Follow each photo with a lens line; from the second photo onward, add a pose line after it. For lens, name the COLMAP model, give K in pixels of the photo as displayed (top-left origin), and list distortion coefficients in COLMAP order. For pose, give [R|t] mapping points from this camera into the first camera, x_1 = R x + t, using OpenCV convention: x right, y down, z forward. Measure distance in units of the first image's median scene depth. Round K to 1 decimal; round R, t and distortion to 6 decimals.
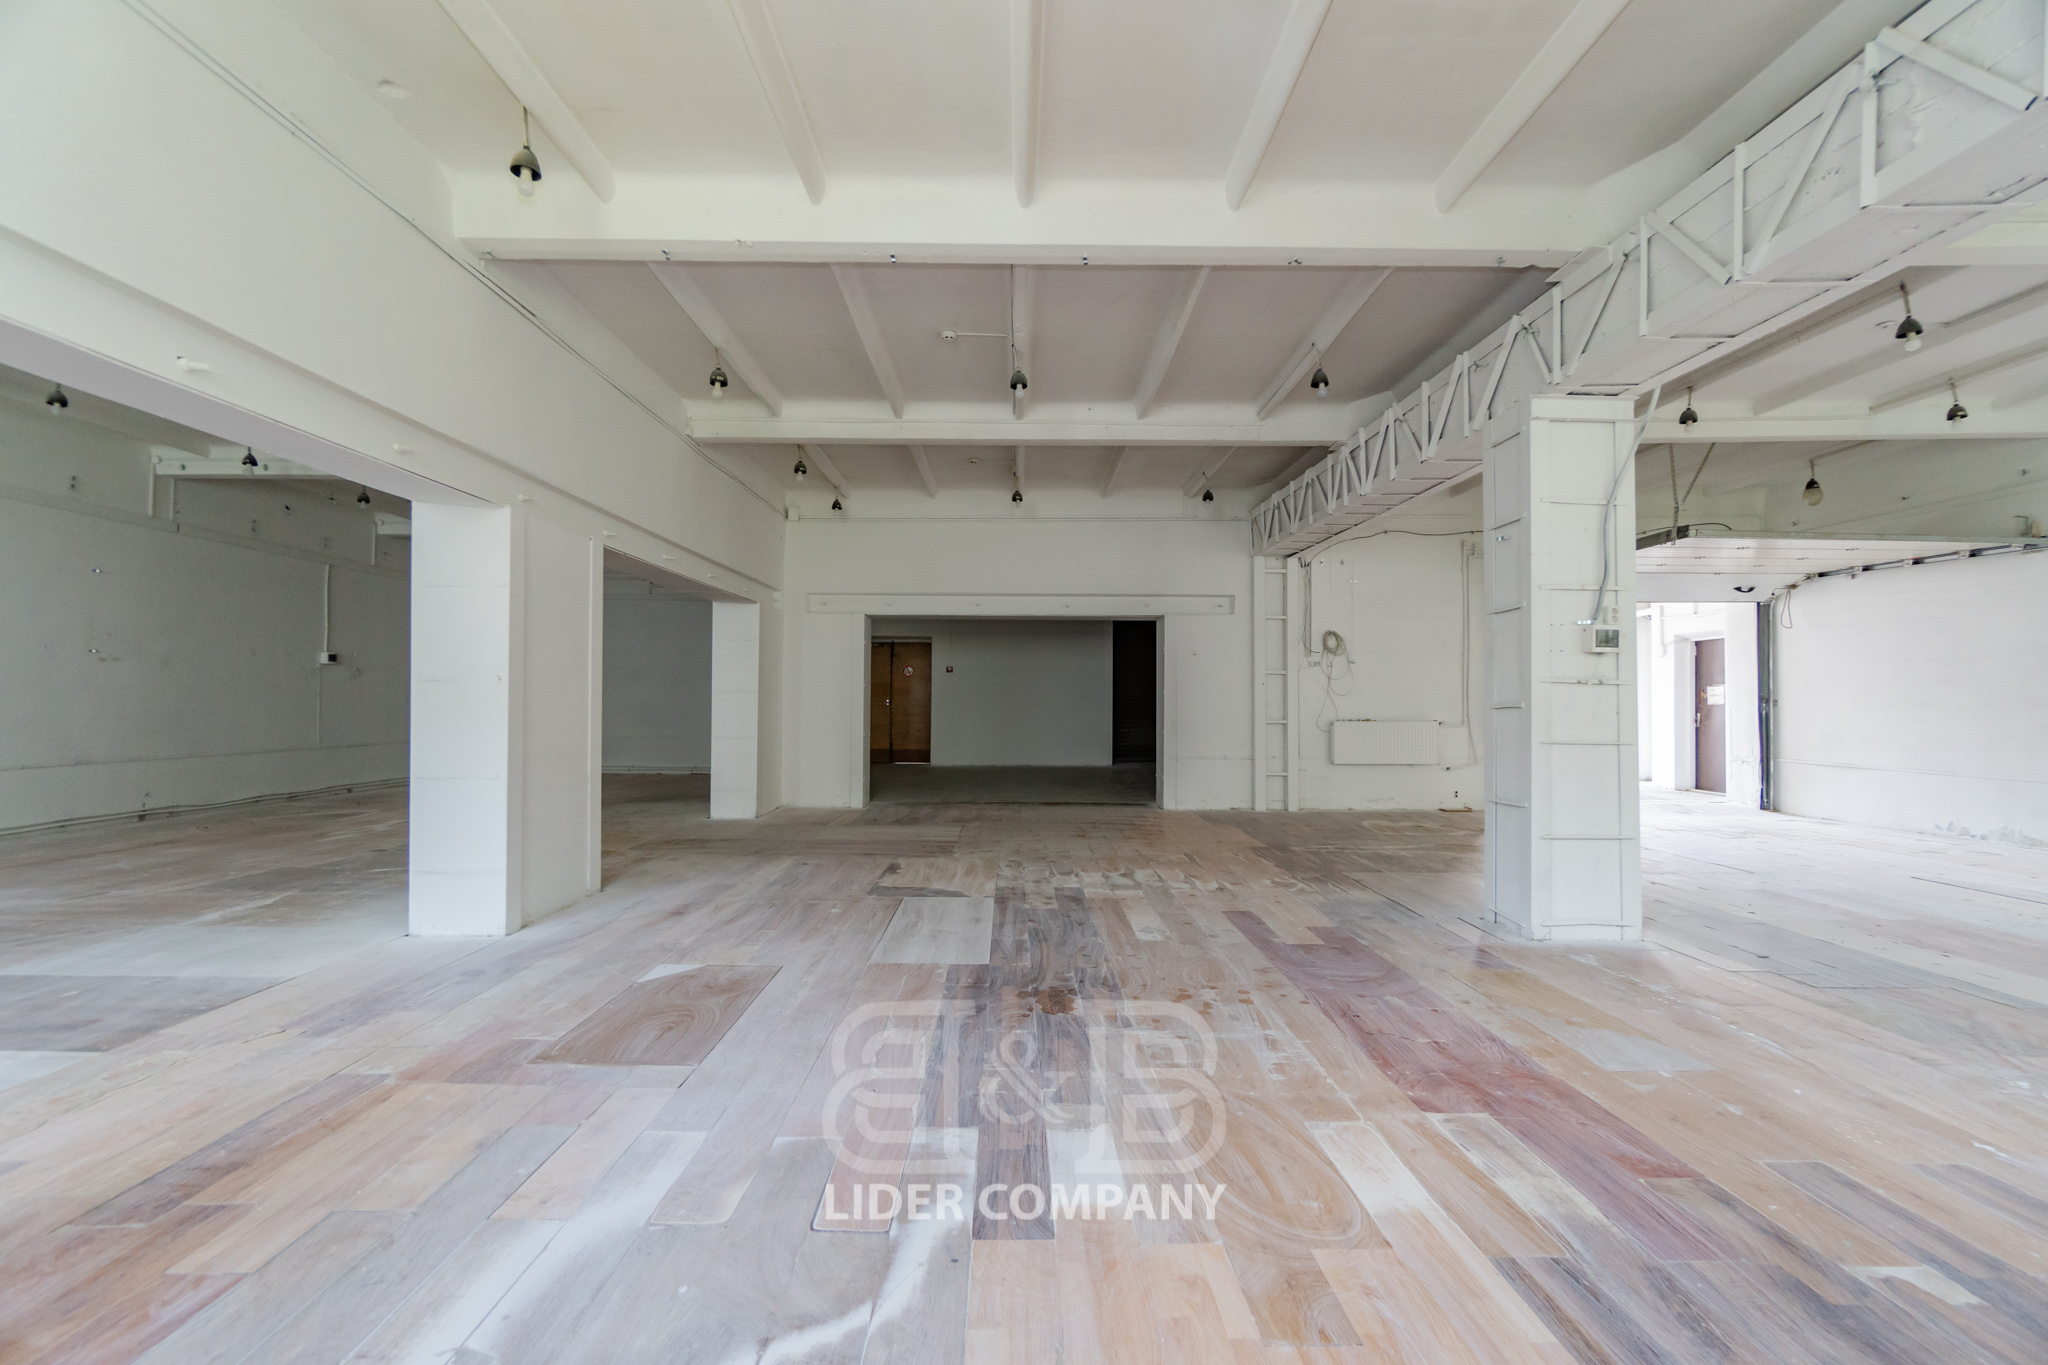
lens RADIAL K [[887.1, 0, 1024.0], [0, 887.1, 682.5], [0, 0, 1]] dist [-0.000771, -0.000150]
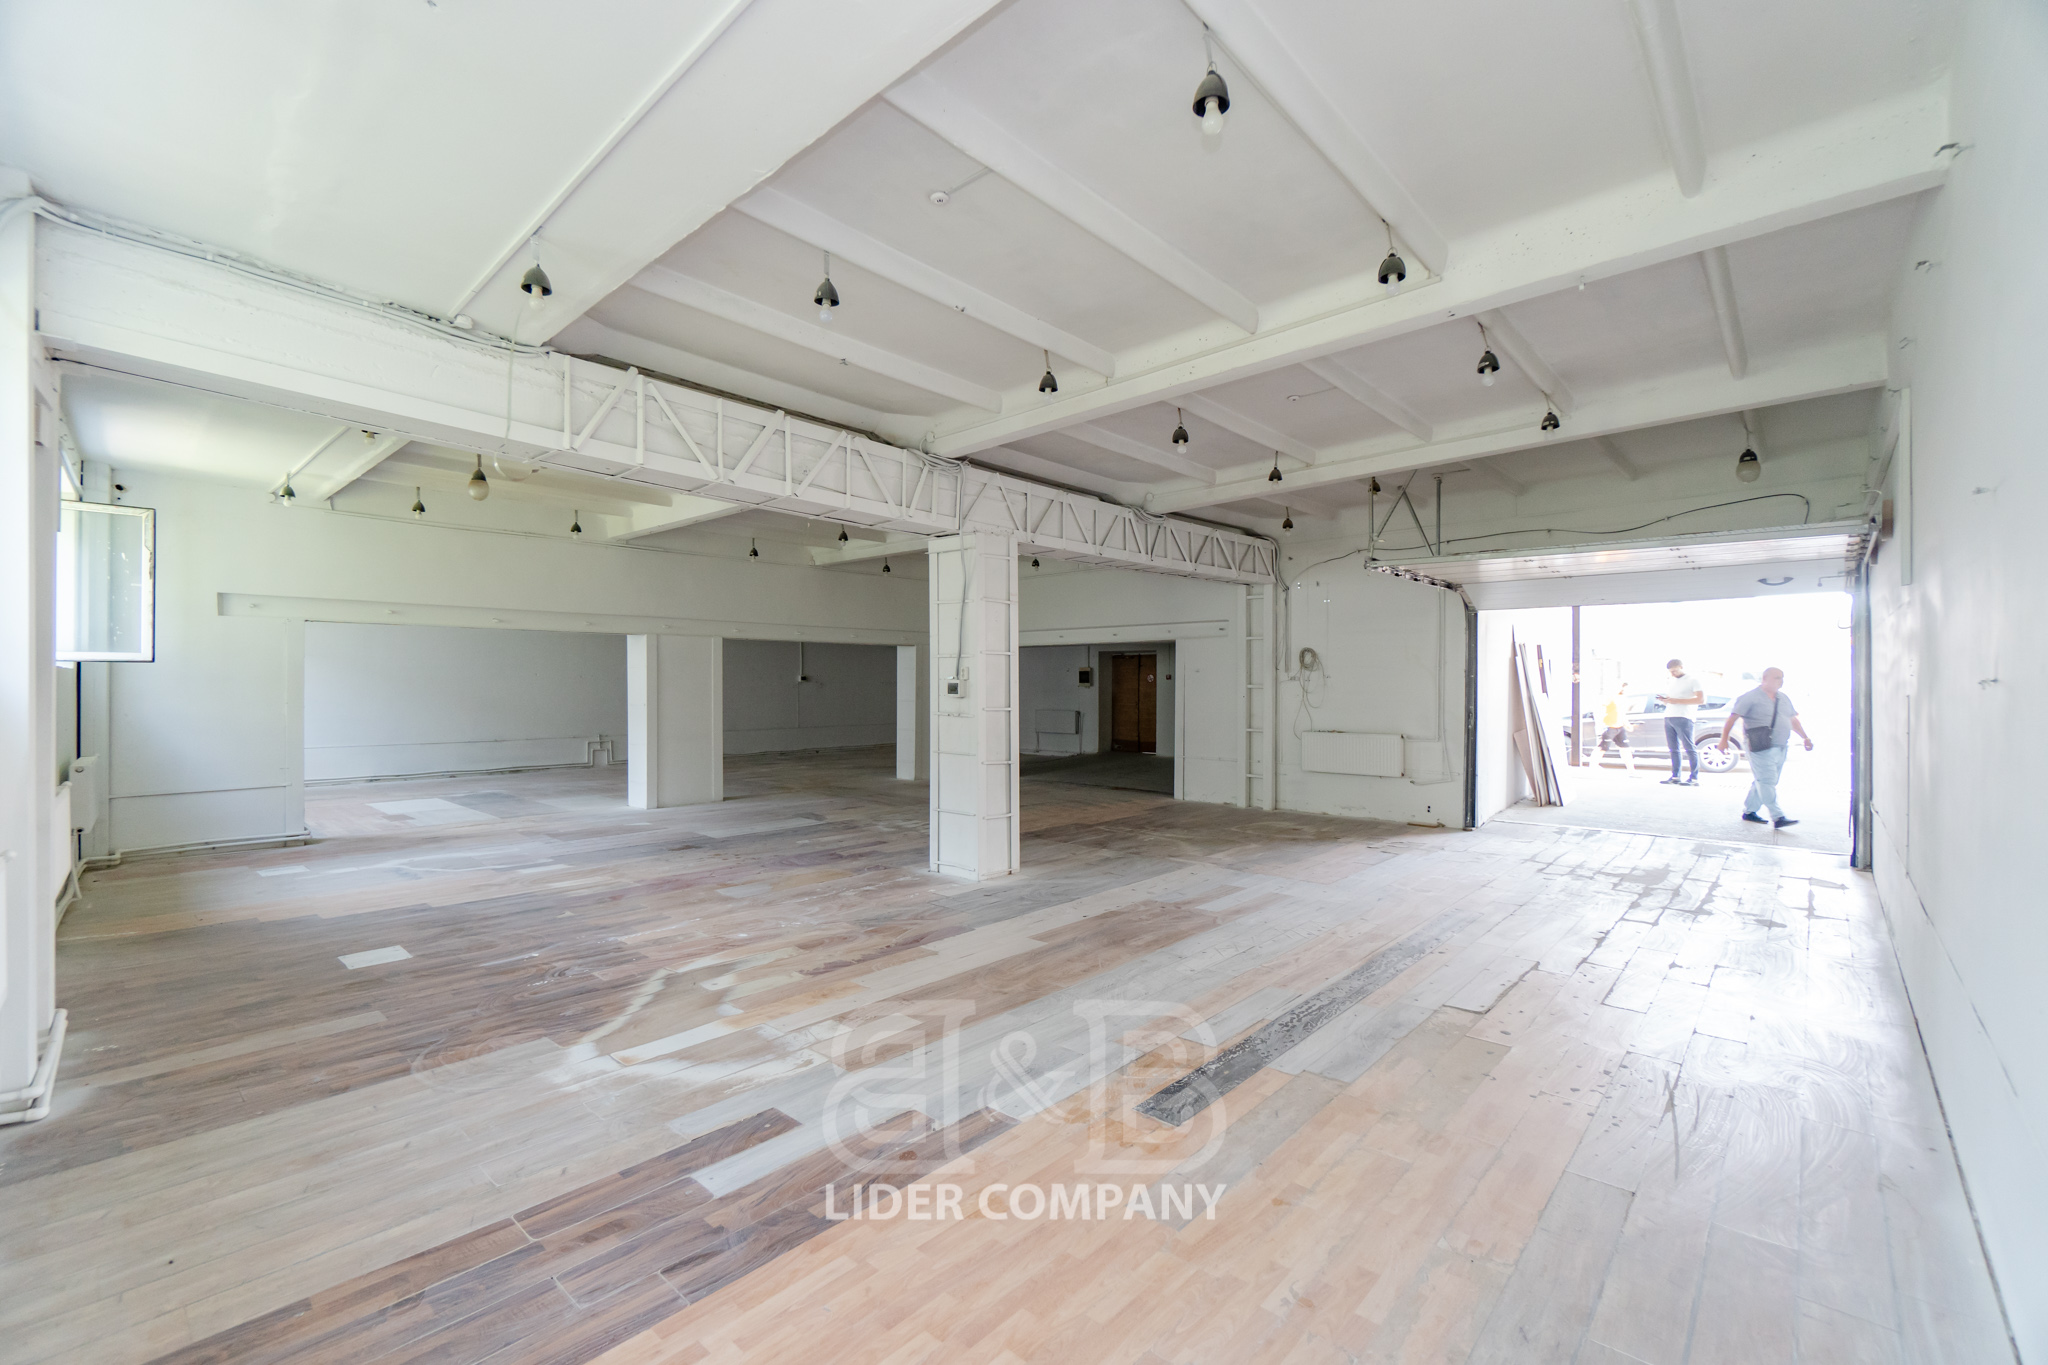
lens RADIAL K [[920.3, 0, 1024.0], [0, 920.3, 682.5], [0, 0, 1]] dist [-0.001688, -0.000135]
pose [[0.724961, -0.004059, -0.688778, 0.868044], [0.017510, 0.999768, 0.012538, -0.036237], [0.688567, -0.021150, 0.724864, -0.051230]]
